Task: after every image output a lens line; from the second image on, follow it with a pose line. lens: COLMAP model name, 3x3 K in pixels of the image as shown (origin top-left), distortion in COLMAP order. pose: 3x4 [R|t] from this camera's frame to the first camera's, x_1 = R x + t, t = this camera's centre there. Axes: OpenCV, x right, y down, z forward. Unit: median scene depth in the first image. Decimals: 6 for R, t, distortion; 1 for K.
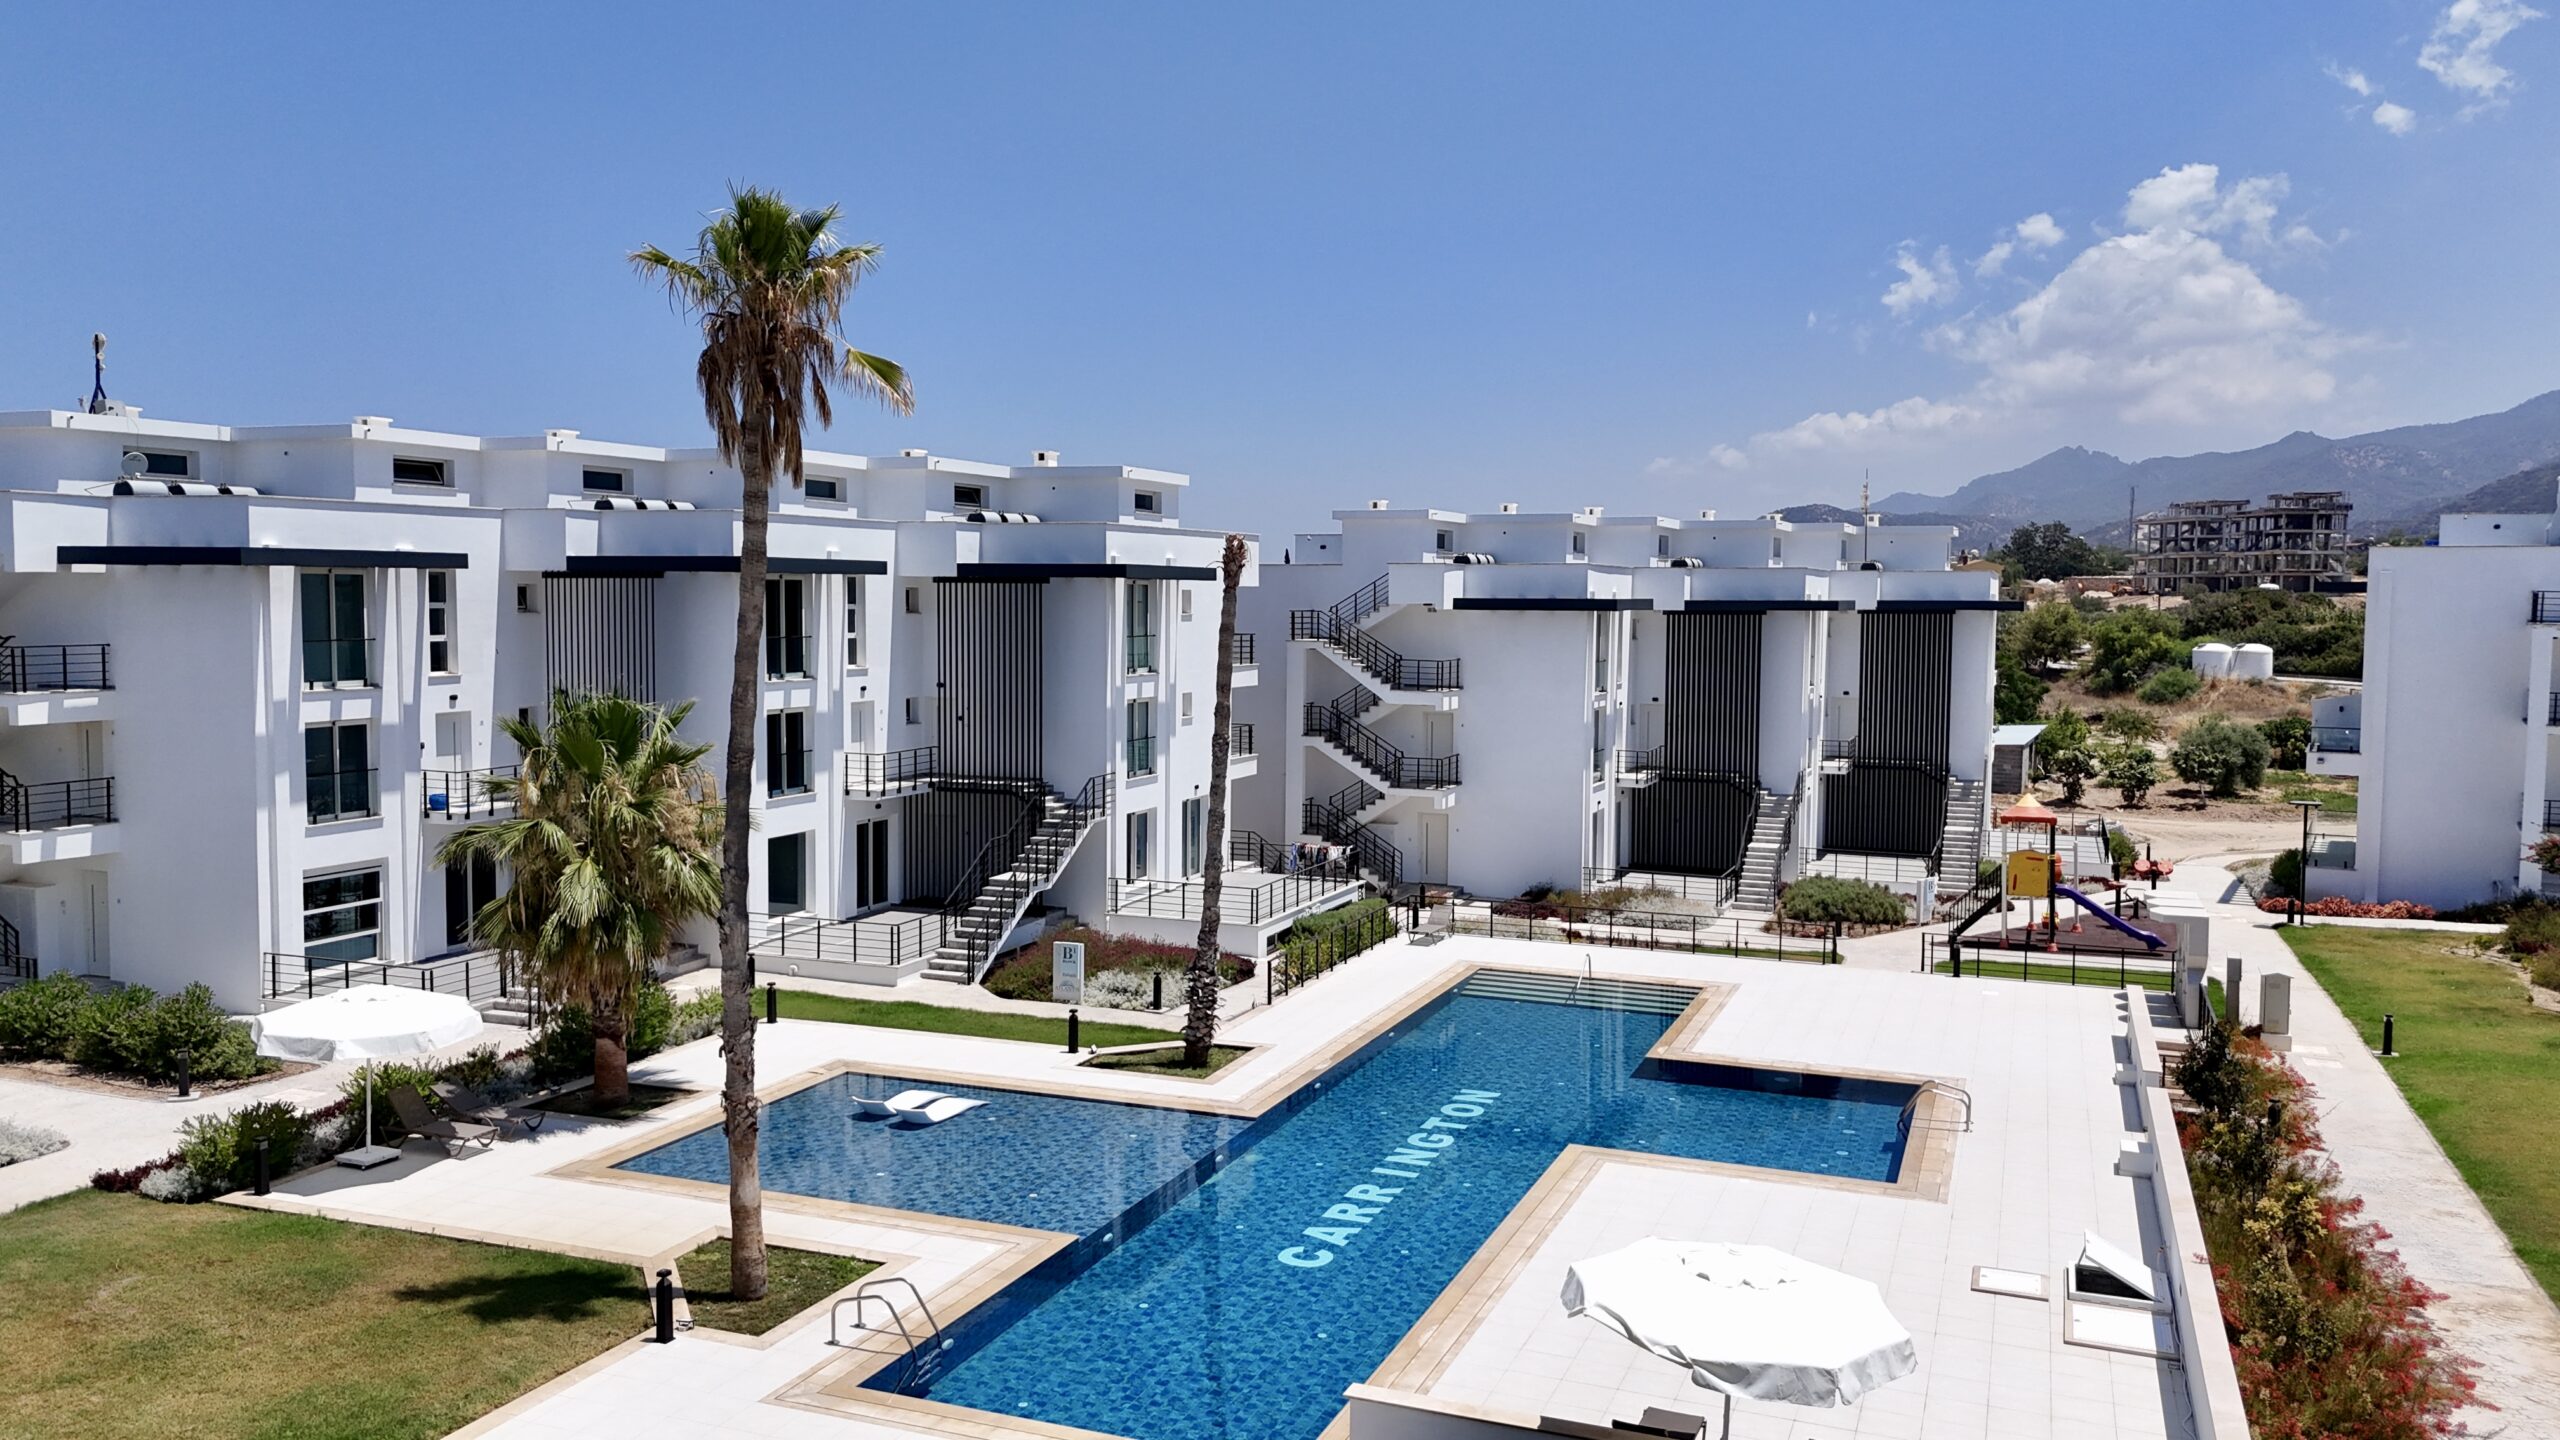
lens RADIAL K [[1834.2, 0, 1262.8], [0, 1834.2, 711.9], [0, 0, 1]] dist [0.008289, 0.000972]
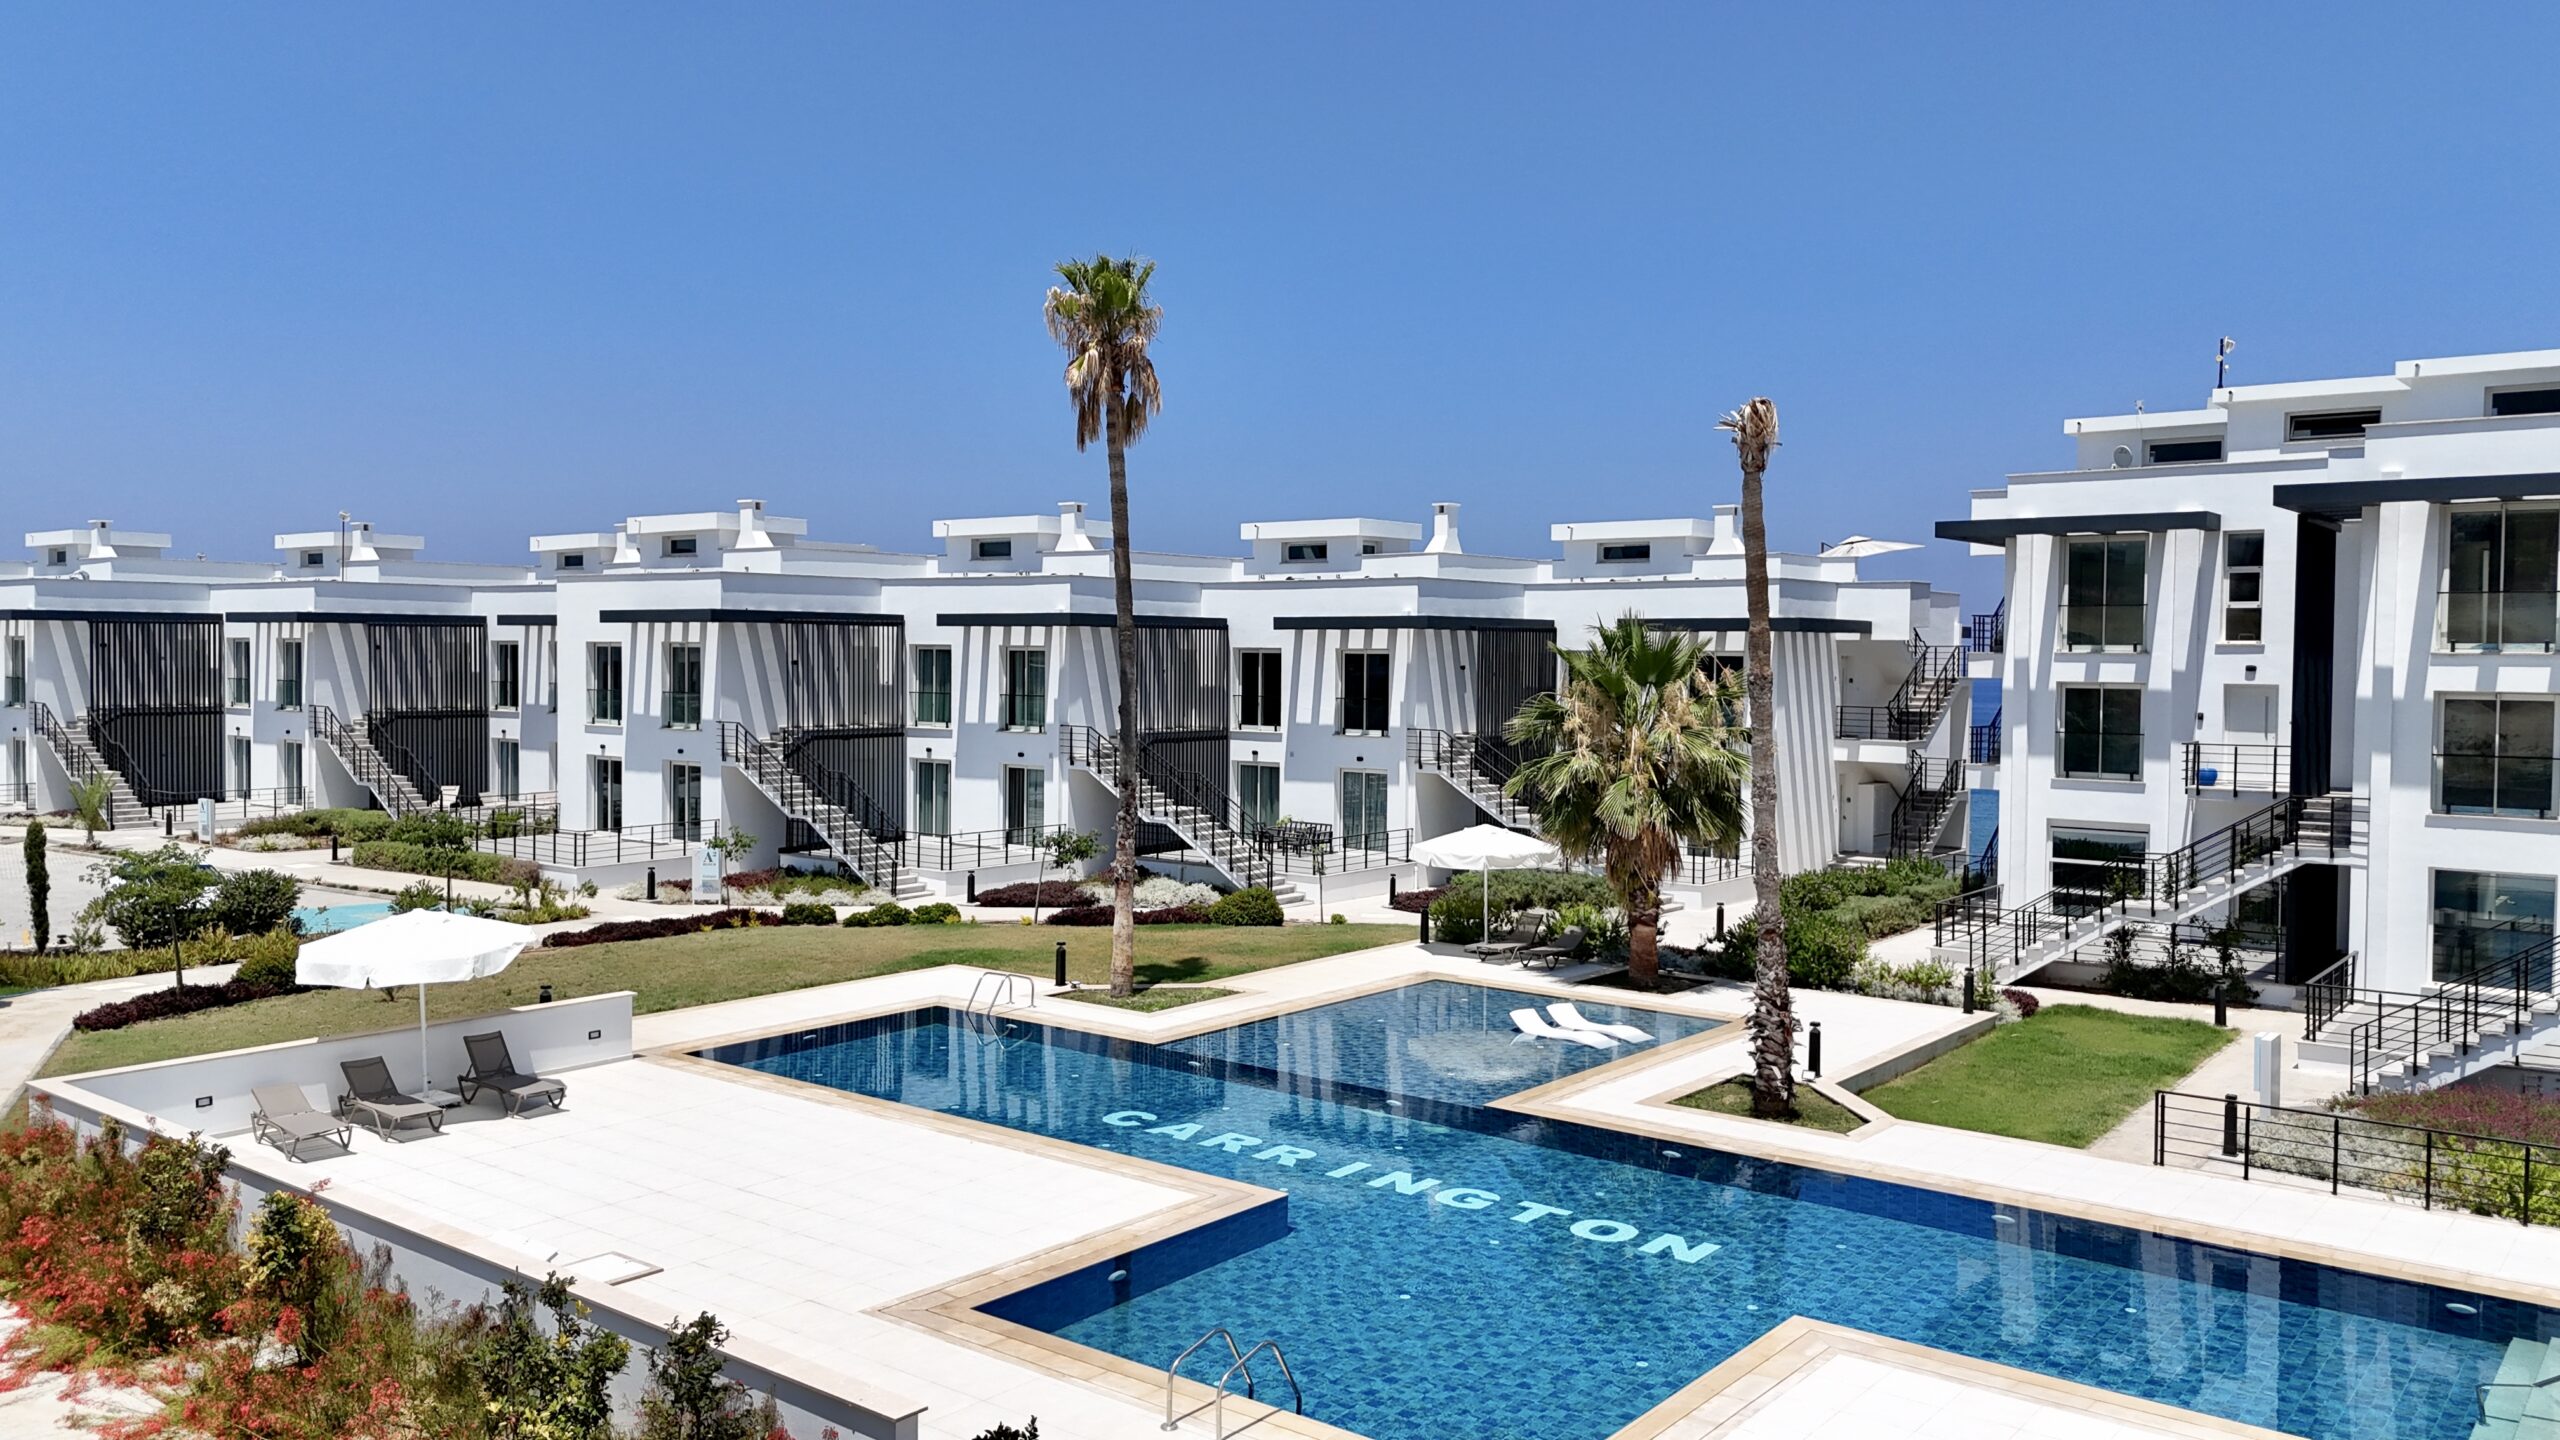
lens RADIAL K [[1834.2, 0, 1260.2], [0, 1834.2, 721.4], [0, 0, 1]] dist [0.008289, 0.000972]
pose [[-0.311136, 0.026348, -0.950000, 0.652053], [-0.073574, 0.995948, 0.051718, 0.008083], [0.947513, 0.085987, -0.307937, 0.907236]]
